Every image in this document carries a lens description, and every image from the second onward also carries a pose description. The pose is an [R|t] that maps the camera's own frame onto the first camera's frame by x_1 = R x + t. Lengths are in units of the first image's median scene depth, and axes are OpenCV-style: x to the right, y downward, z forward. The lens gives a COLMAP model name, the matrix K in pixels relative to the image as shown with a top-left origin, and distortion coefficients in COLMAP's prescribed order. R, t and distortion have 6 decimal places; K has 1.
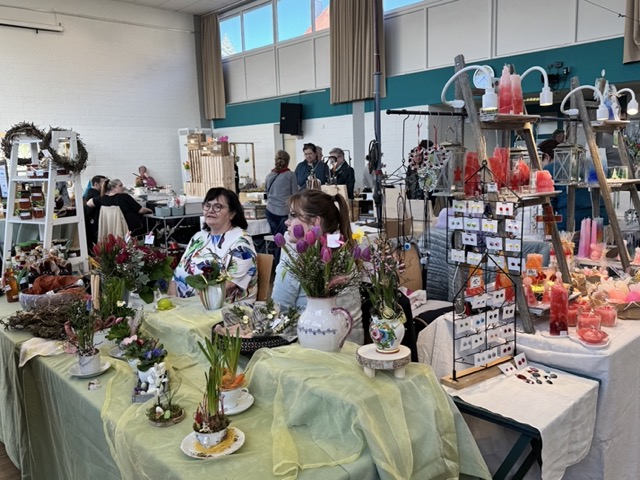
lens RADIAL K [[546.5, 0, 317.5], [0, 546.5, 241.4], [0, 0, 1]] dist [0.072761, -0.121631]
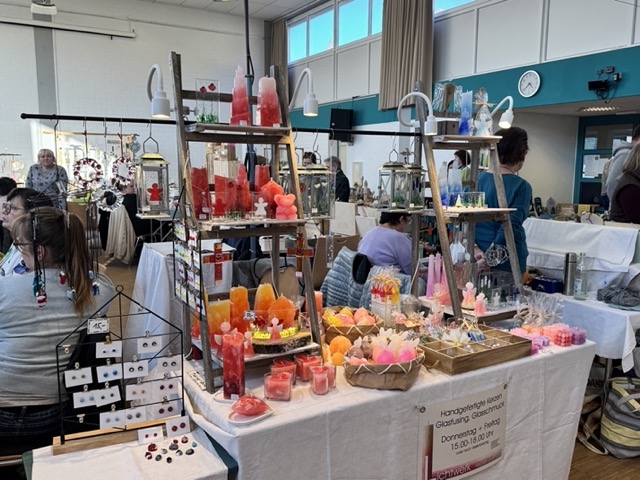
lens RADIAL K [[546.5, 0, 323.7], [0, 546.5, 240.2], [0, 0, 1]] dist [0.072761, -0.121631]
pose [[0.978902, 0.062777, -0.194450, 0.130973], [-0.065060, 0.997867, -0.005371, -0.012162], [0.193698, 0.017909, 0.980898, 0.043216]]
